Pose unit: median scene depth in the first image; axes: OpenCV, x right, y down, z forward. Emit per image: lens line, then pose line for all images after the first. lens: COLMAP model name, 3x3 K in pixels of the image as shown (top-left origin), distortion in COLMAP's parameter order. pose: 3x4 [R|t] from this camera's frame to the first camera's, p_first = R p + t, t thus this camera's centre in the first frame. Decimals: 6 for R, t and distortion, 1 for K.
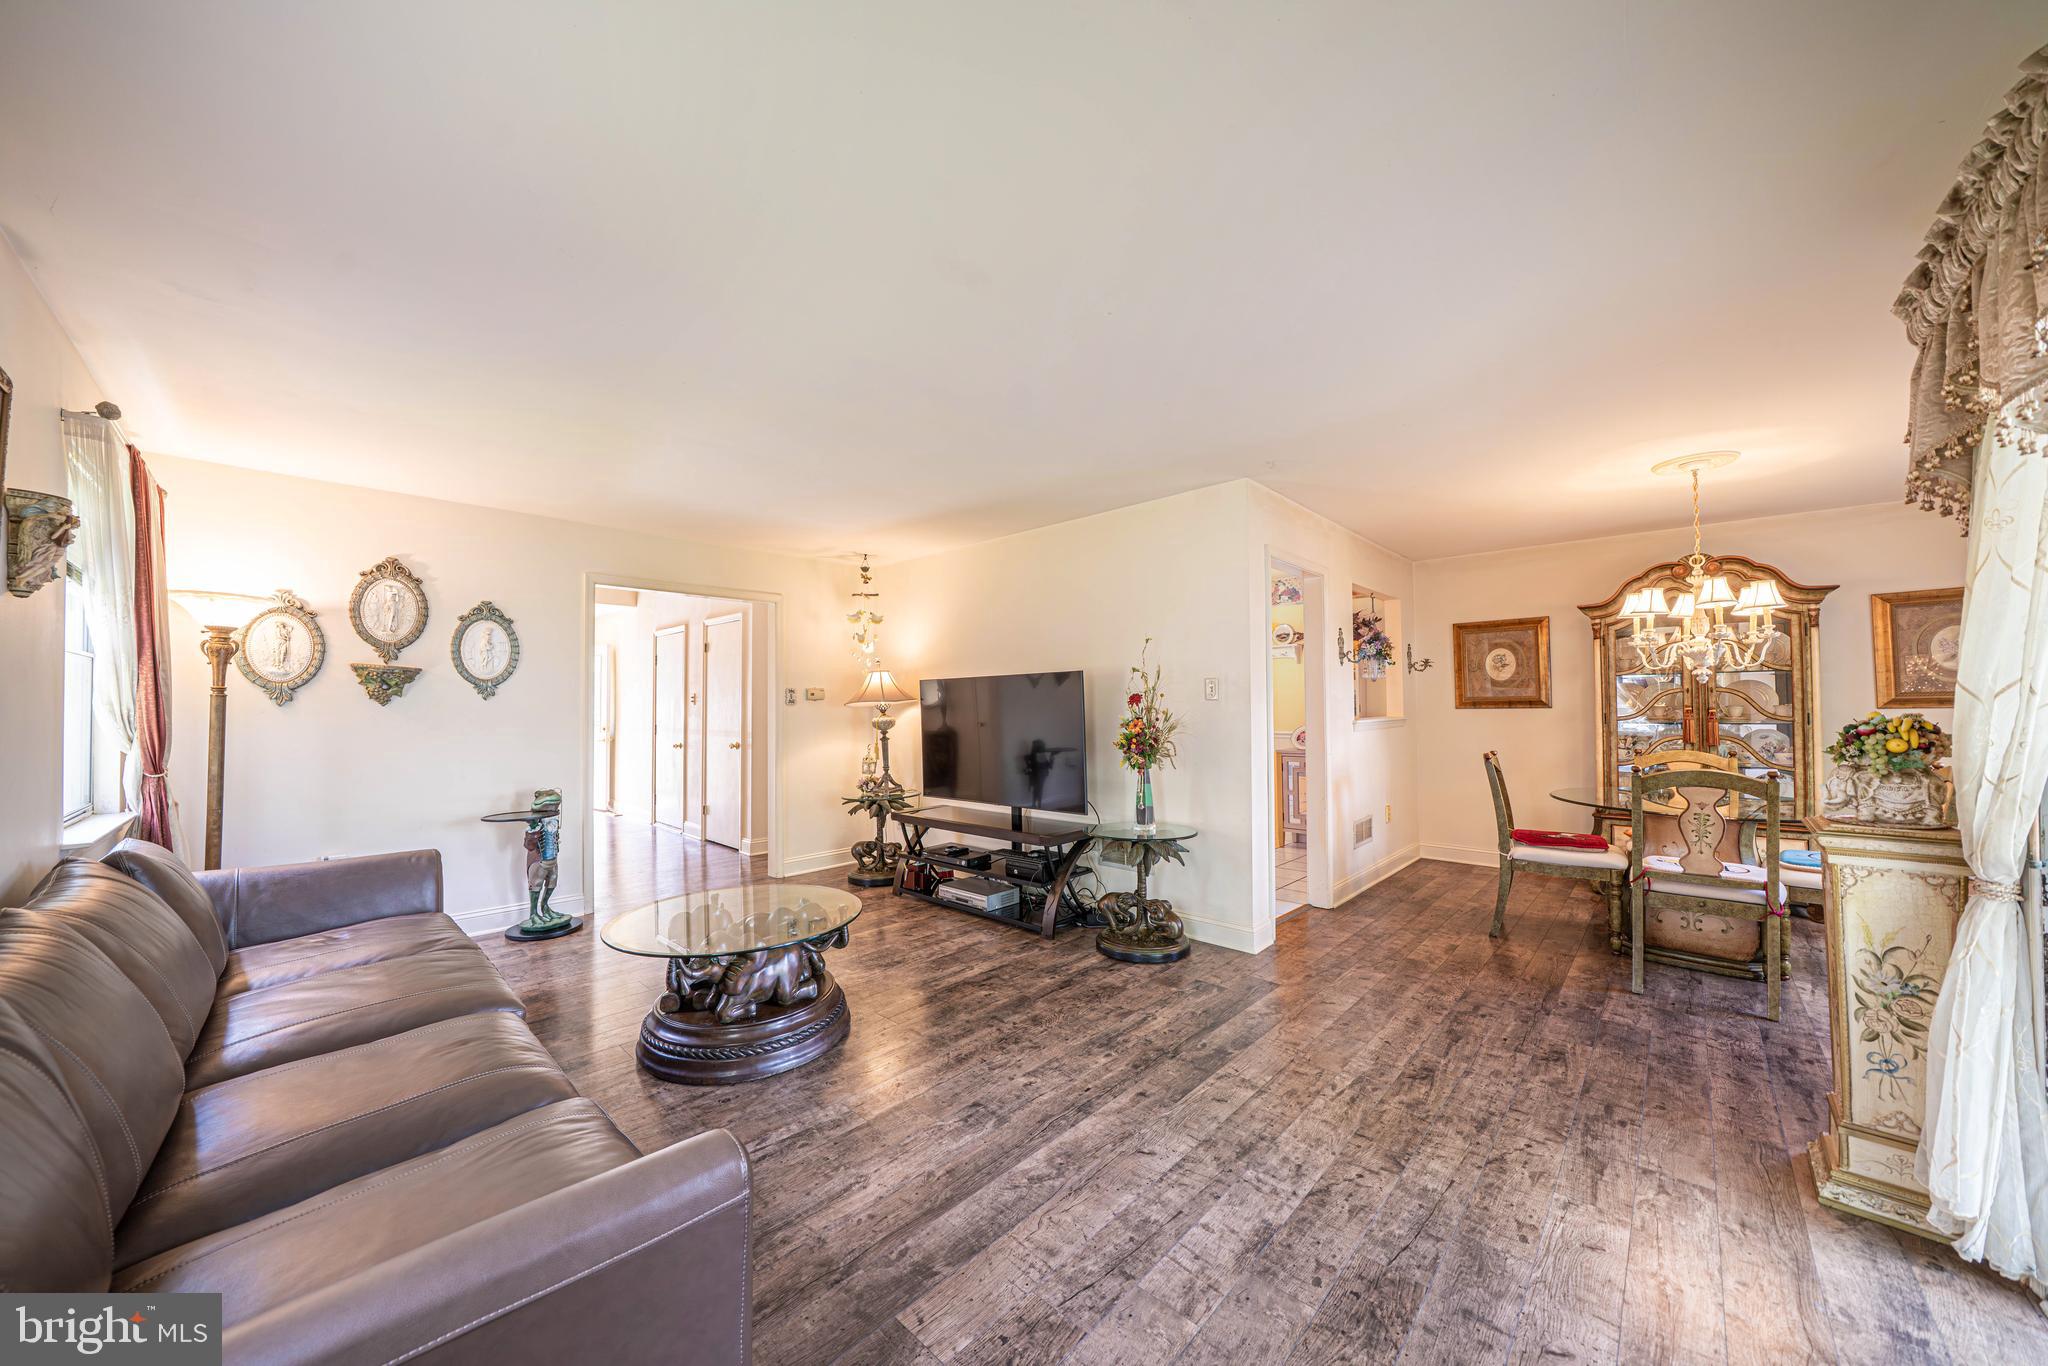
lens RADIAL K [[700.5, 0, 1031.2], [0, 700.5, 695.2], [0, 0, 1]] dist [-0.019272, -0.000097]
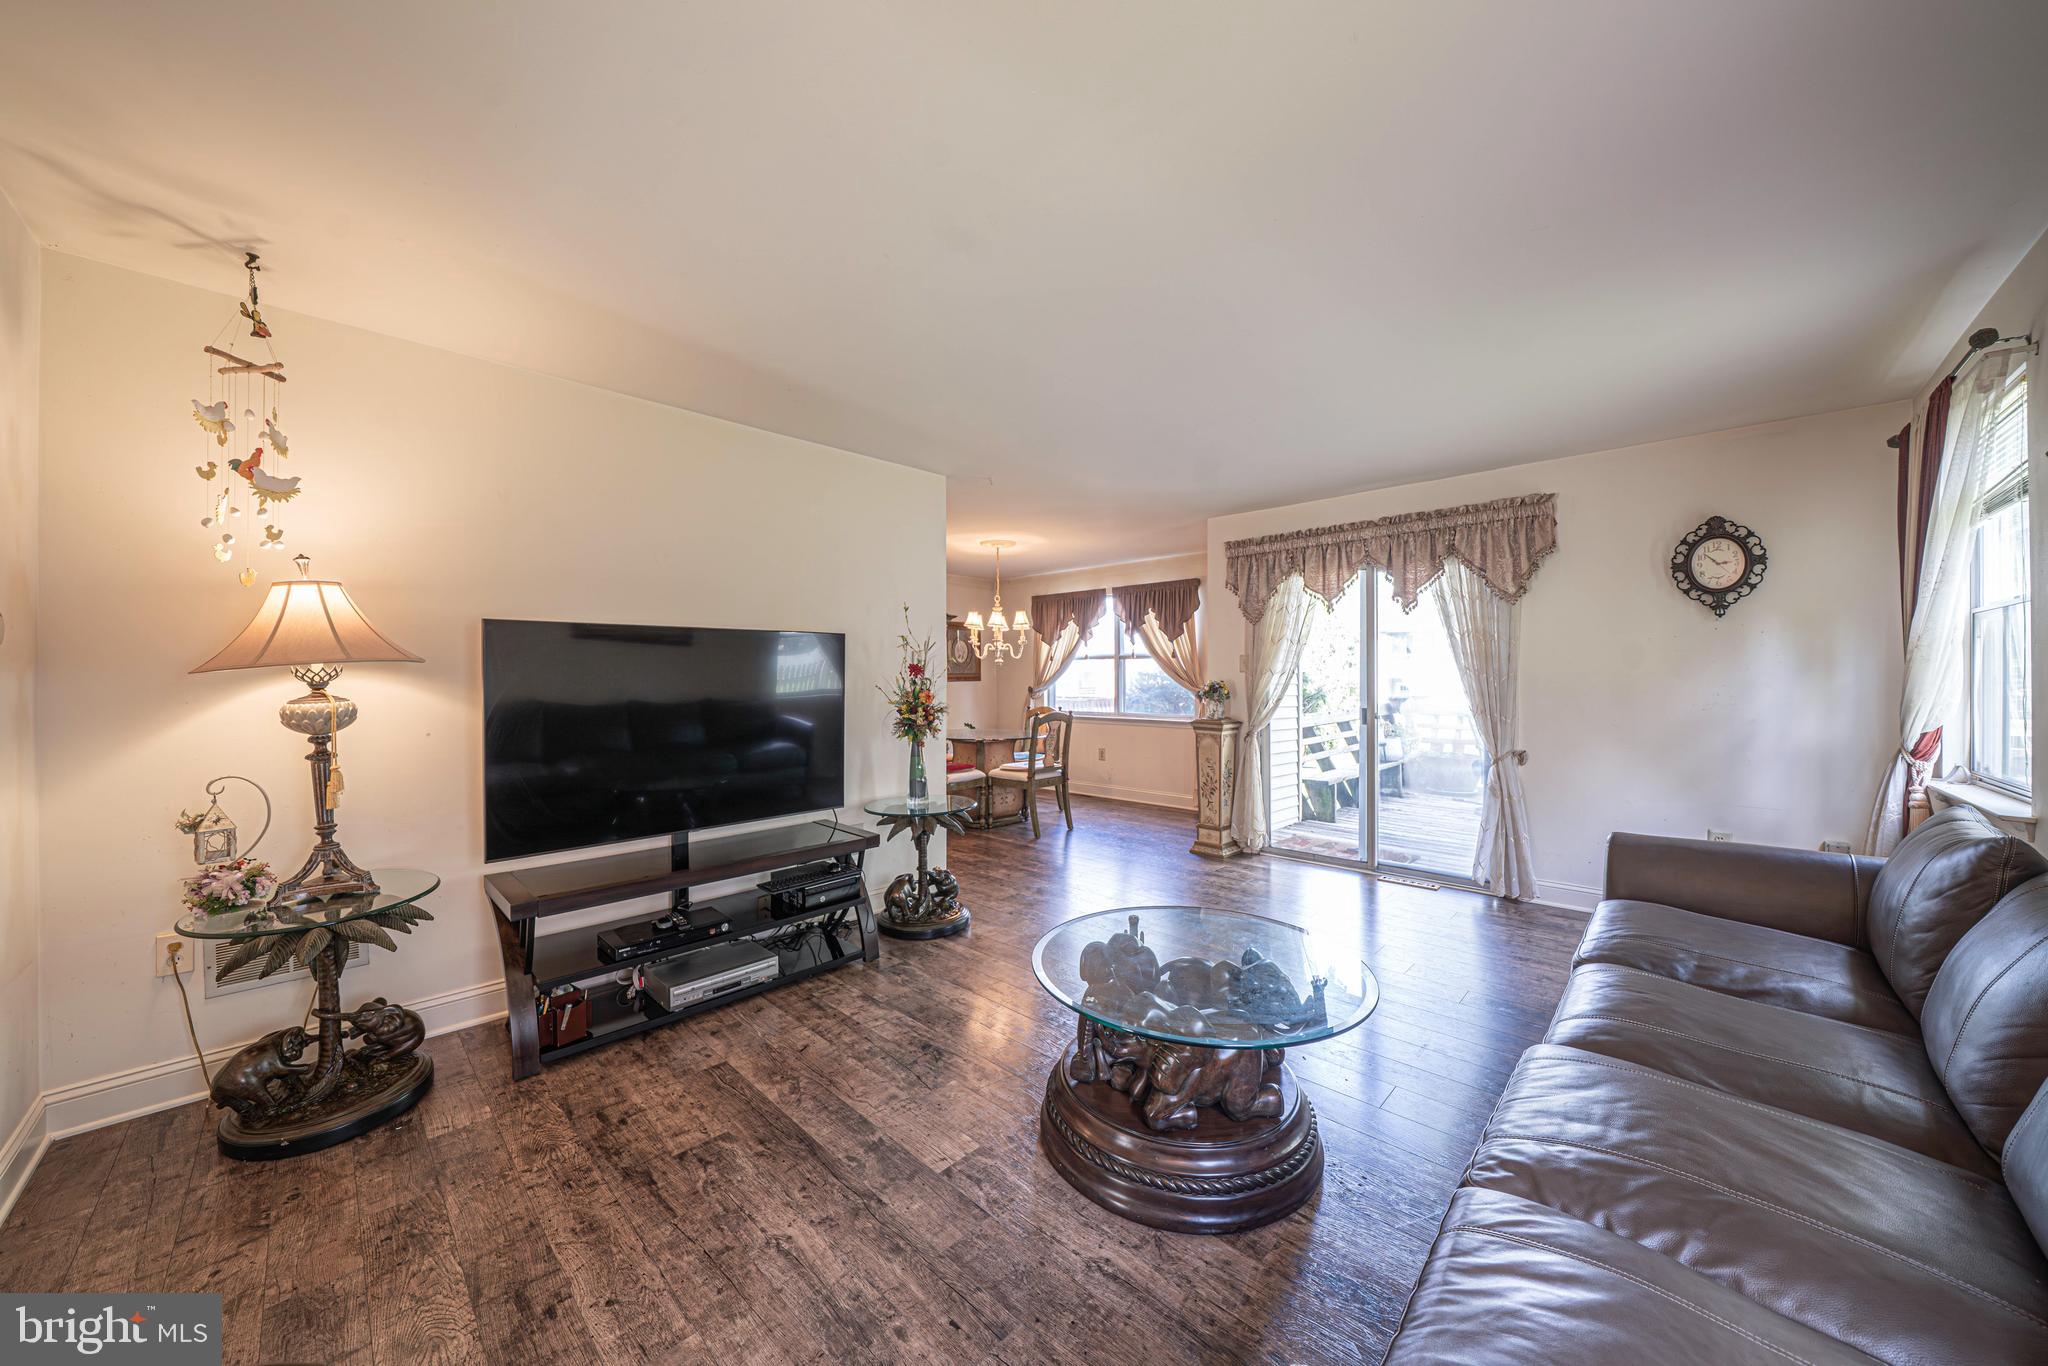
lens RADIAL K [[711.5, 0, 1035.6], [0, 711.5, 667.3], [0, 0, 1]] dist [-0.013736, -0.000113]
pose [[0.016634, 0.026316, 0.999515, -0.710993], [-0.003519, 0.999649, -0.026261, 0.025804], [-0.999855, -0.003081, 0.016721, 0.704220]]
